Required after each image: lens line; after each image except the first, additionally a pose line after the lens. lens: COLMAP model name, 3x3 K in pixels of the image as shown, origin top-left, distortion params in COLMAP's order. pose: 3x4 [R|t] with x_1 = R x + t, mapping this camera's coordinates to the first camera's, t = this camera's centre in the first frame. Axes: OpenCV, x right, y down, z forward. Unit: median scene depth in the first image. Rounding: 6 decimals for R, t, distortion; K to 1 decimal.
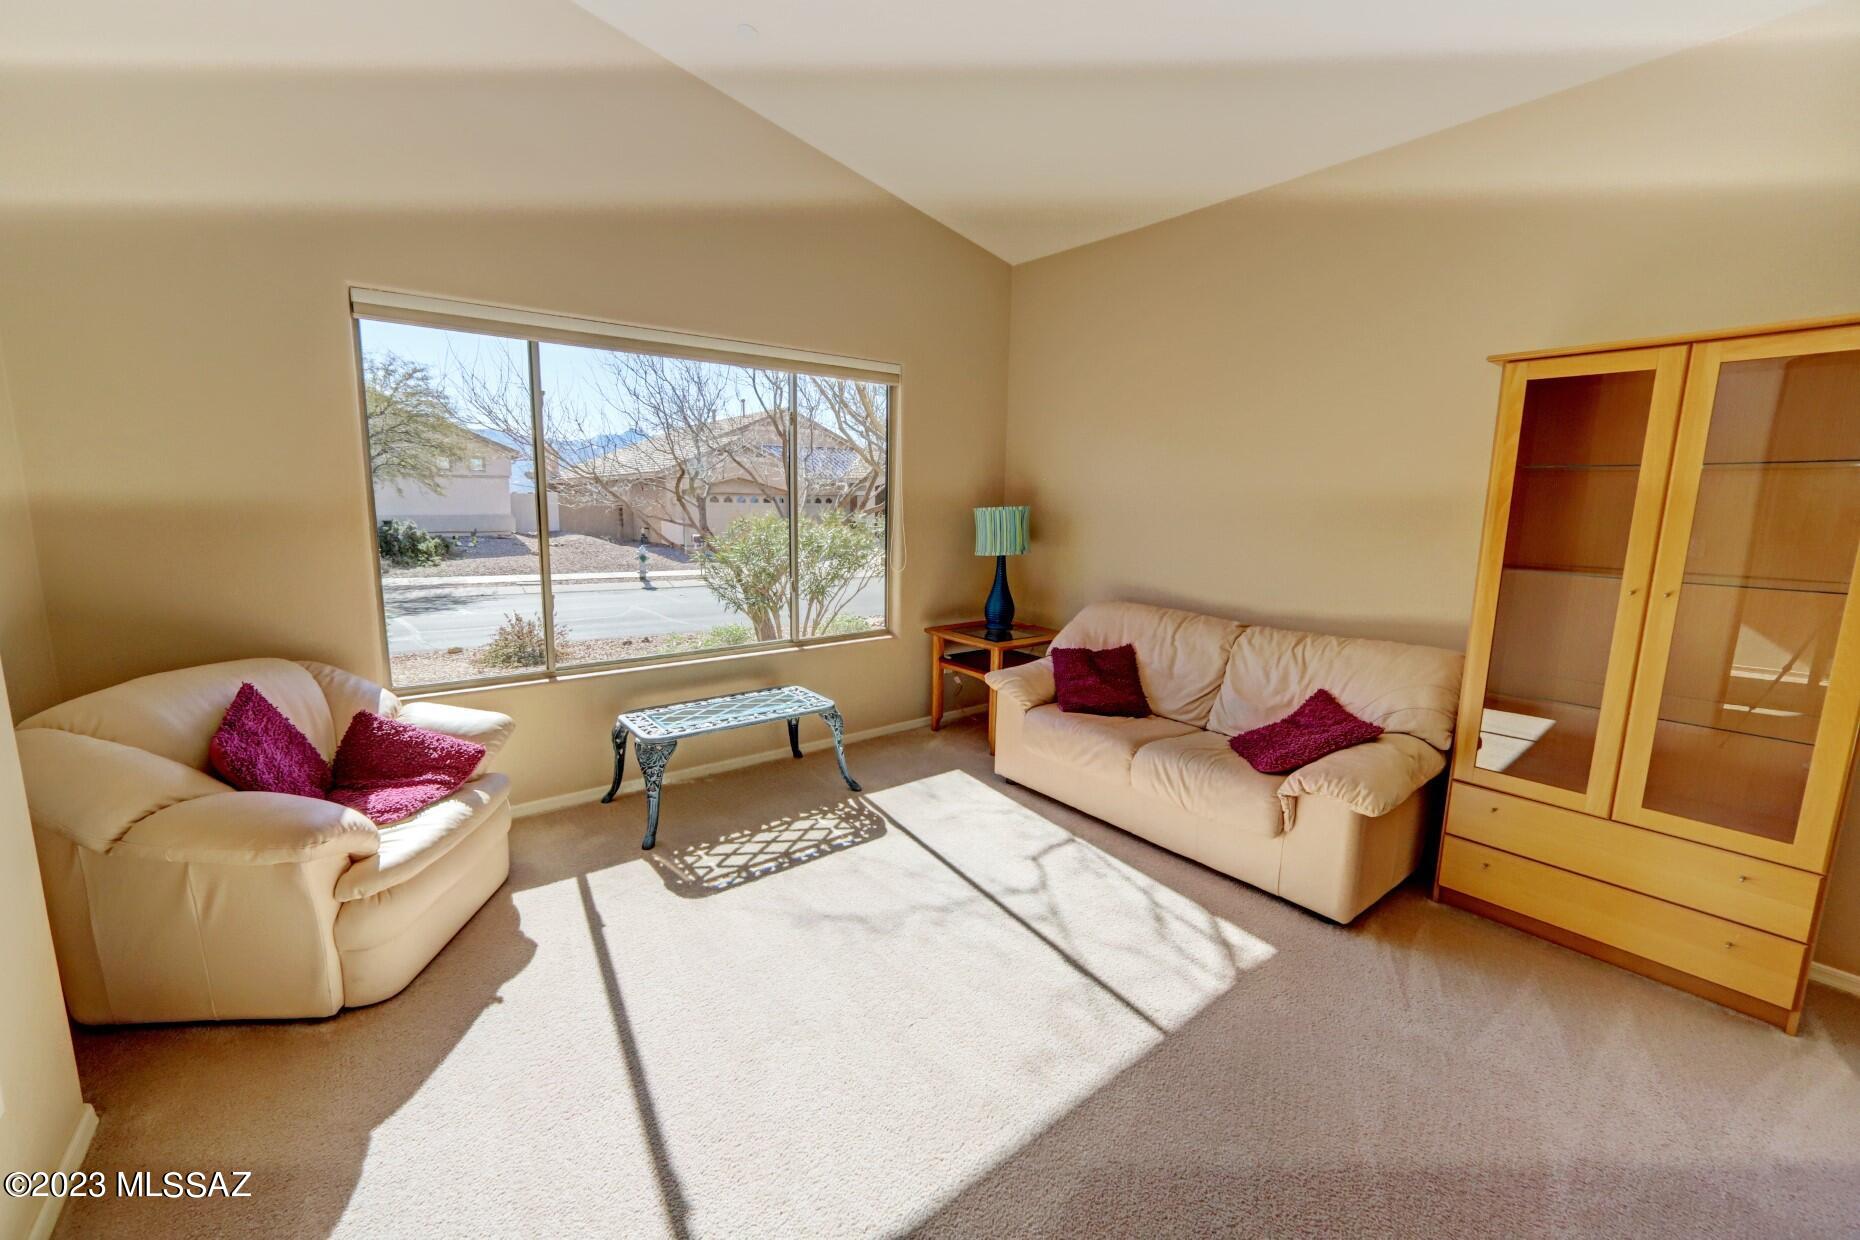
lens RADIAL K [[739.6, 0, 924.2], [0, 739.6, 612.1], [0, 0, 1]] dist [-0.035075, 0.013727]
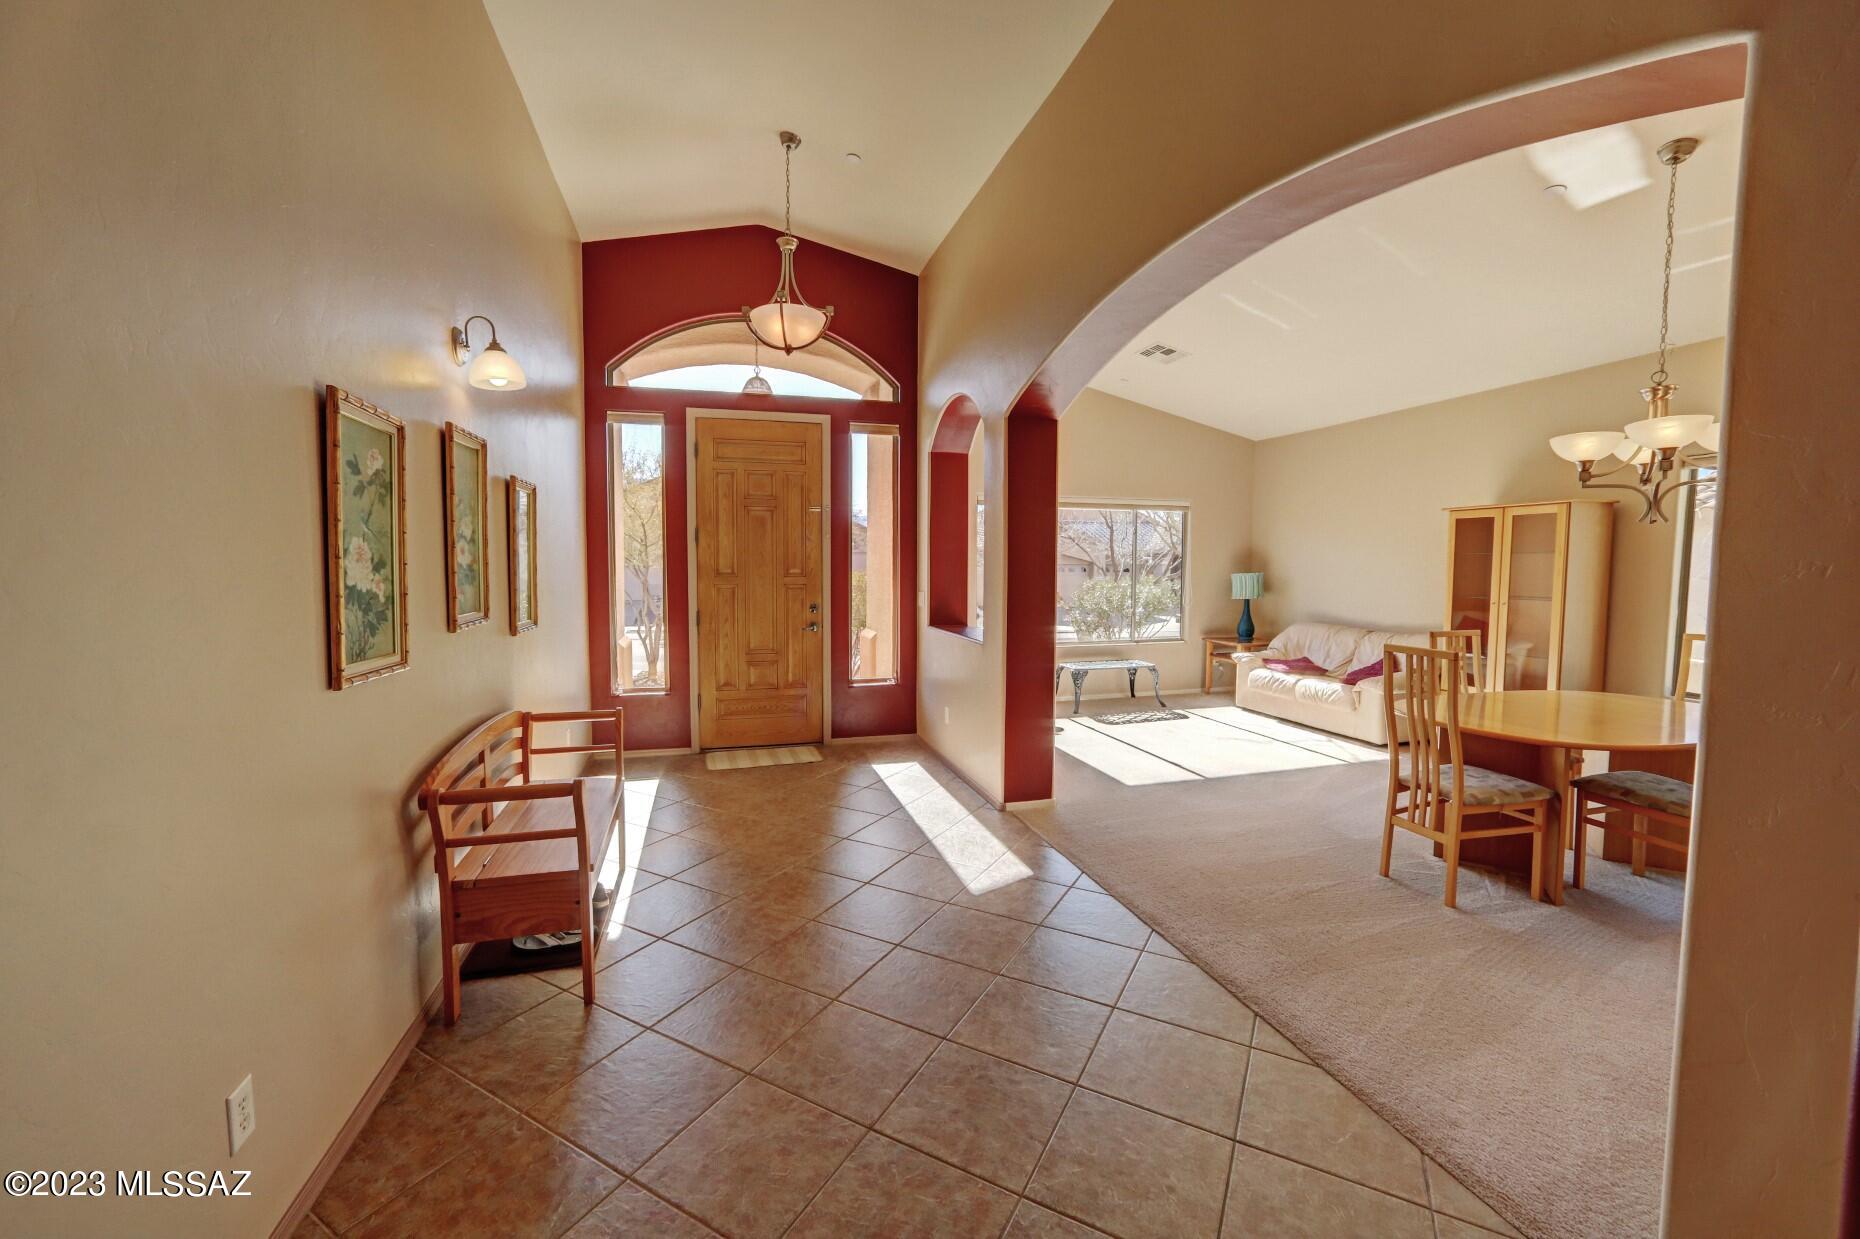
lens RADIAL K [[739.6, 0, 924.2], [0, 739.6, 611.6], [0, 0, 1]] dist [-0.035075, 0.013727]
pose [[0.925209, 0.005395, -0.379420, 0.056511], [-0.039835, 0.995755, -0.082980, 0.138223], [0.377361, 0.091888, 0.921496, -0.988526]]
